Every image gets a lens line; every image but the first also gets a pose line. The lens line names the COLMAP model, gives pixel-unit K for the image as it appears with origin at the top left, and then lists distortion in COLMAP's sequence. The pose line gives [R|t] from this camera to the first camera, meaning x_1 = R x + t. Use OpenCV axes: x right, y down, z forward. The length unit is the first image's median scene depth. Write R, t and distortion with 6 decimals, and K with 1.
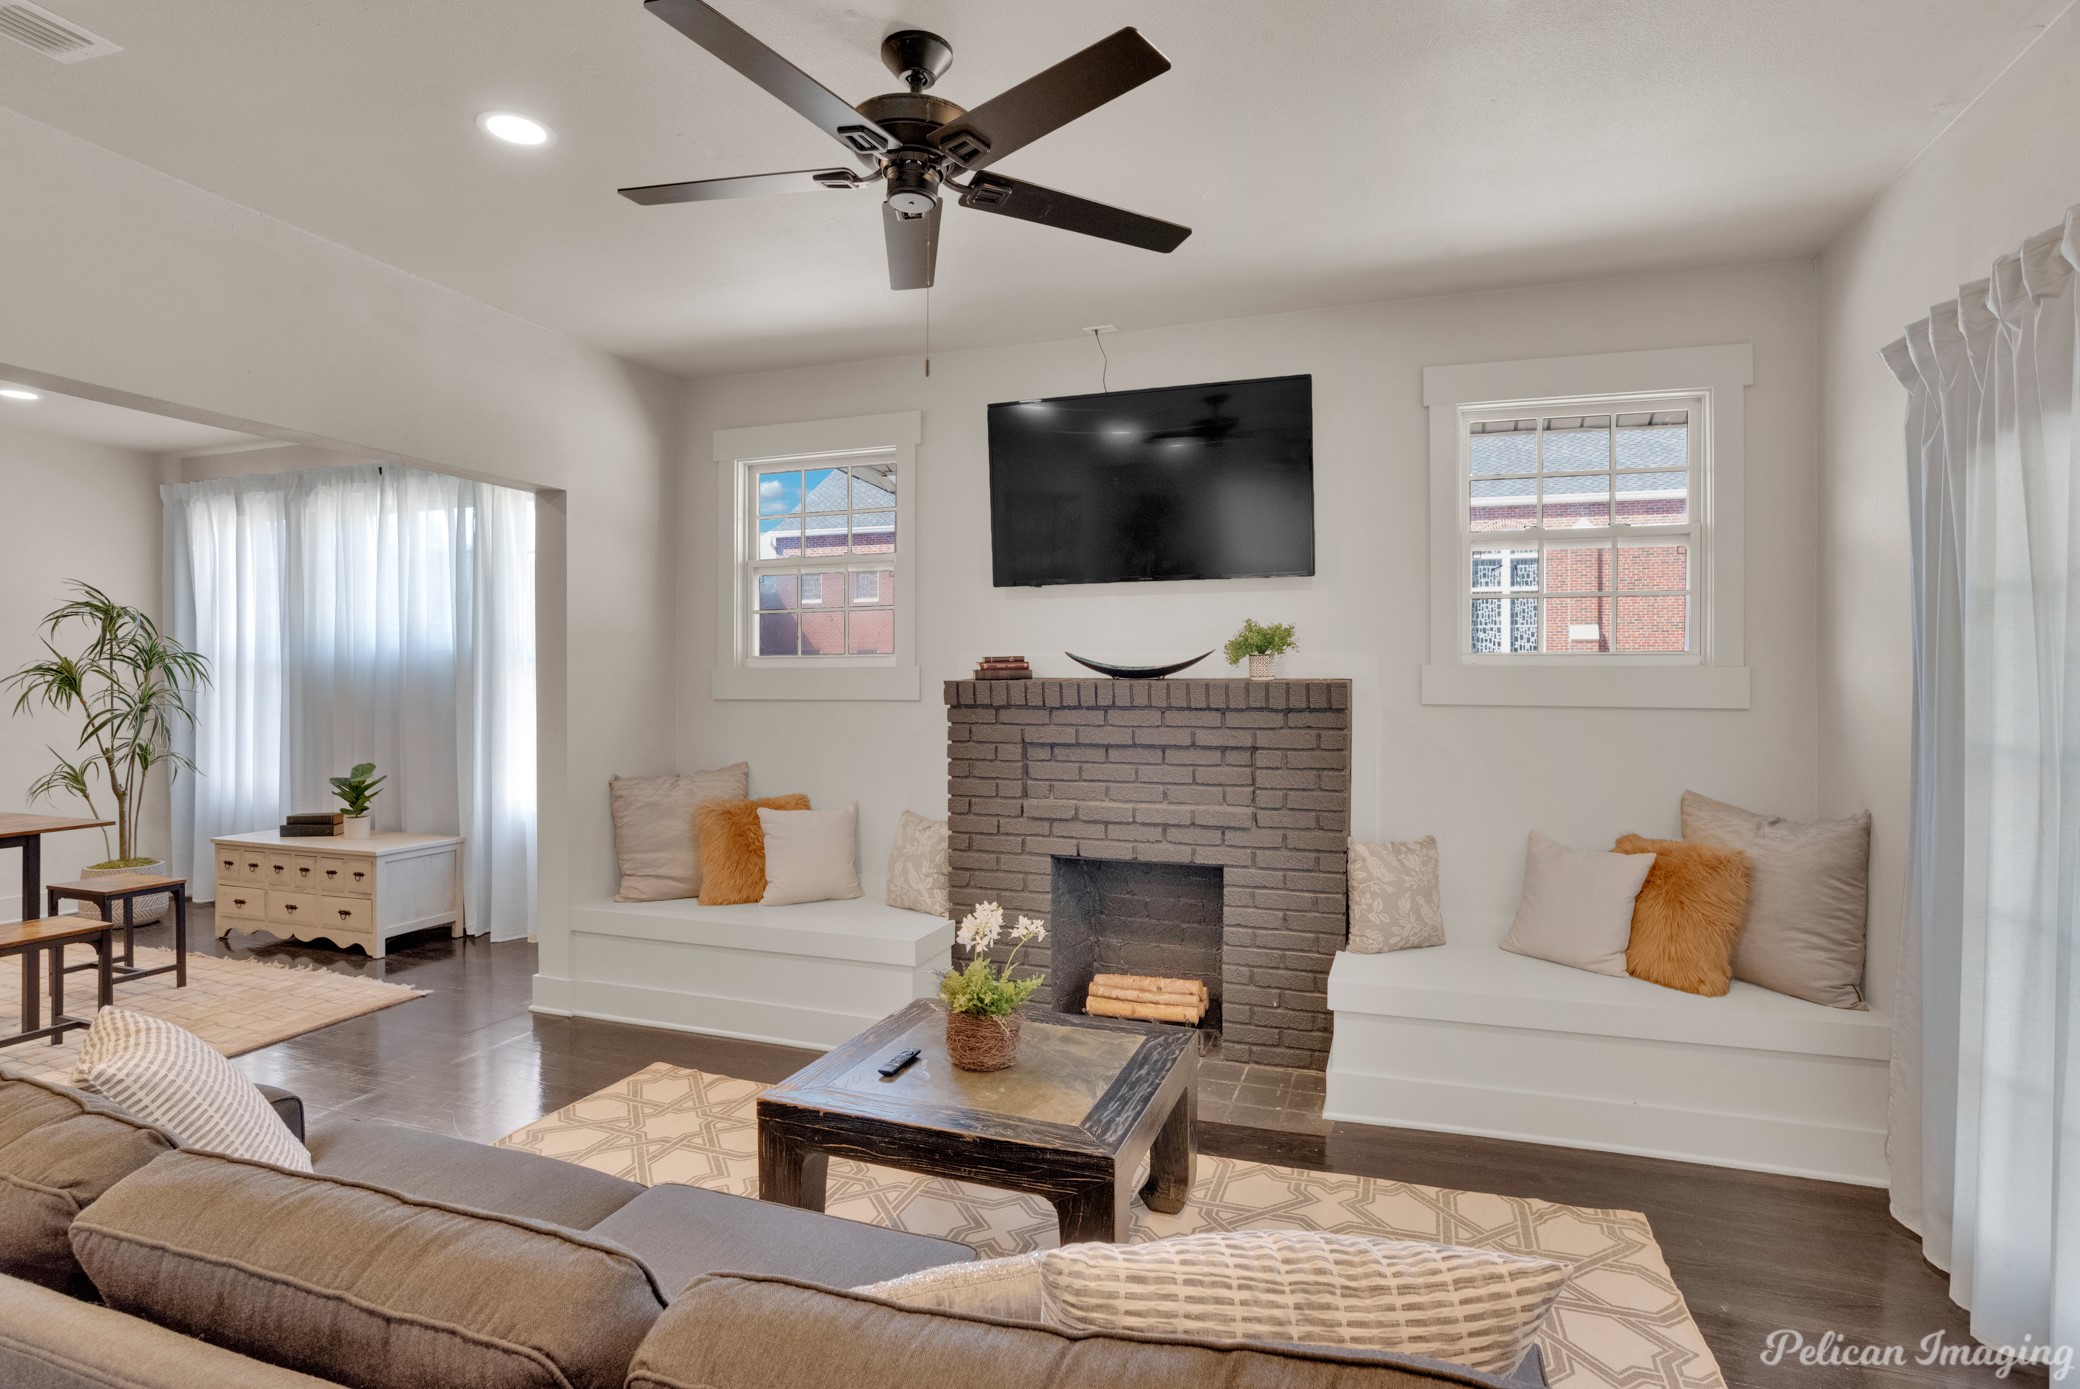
lens RADIAL K [[1052.9, 0, 1035.9], [0, 1052.9, 694.2], [0, 0, 1]] dist [-0.049636, 0.019511]
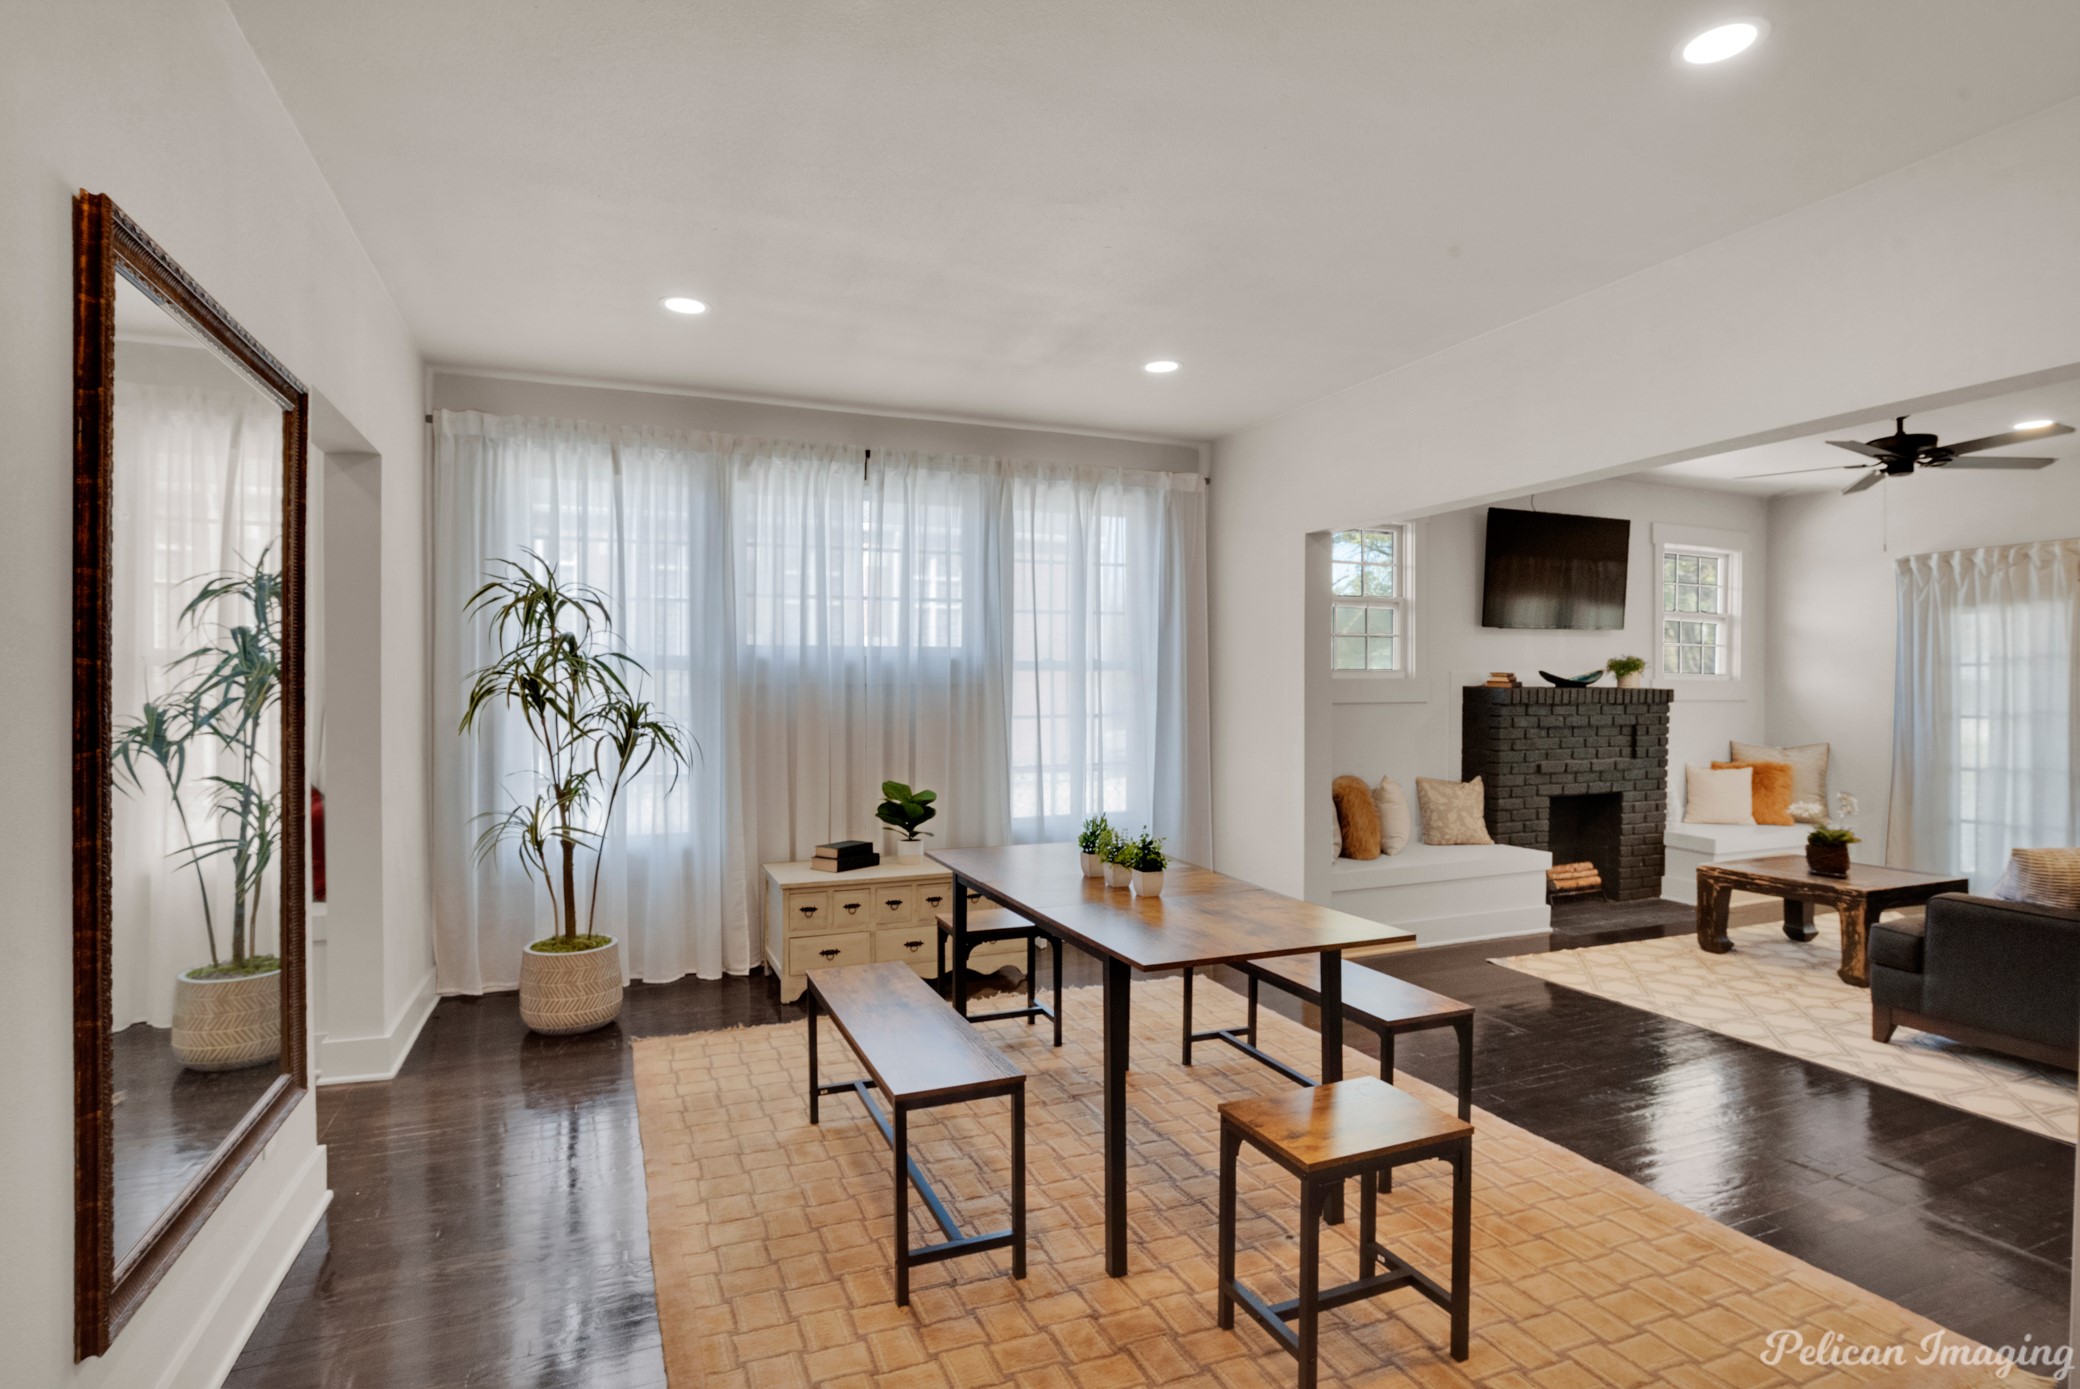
lens RADIAL K [[1052.9, 0, 1023.3], [0, 1052.9, 697.0], [0, 0, 1]] dist [-0.049636, 0.019511]
pose [[0.753504, -0.008250, 0.657391, -1.640309], [0.013121, 0.999911, -0.002490, -0.005960], [-0.657312, 0.010502, 0.753545, 0.317089]]
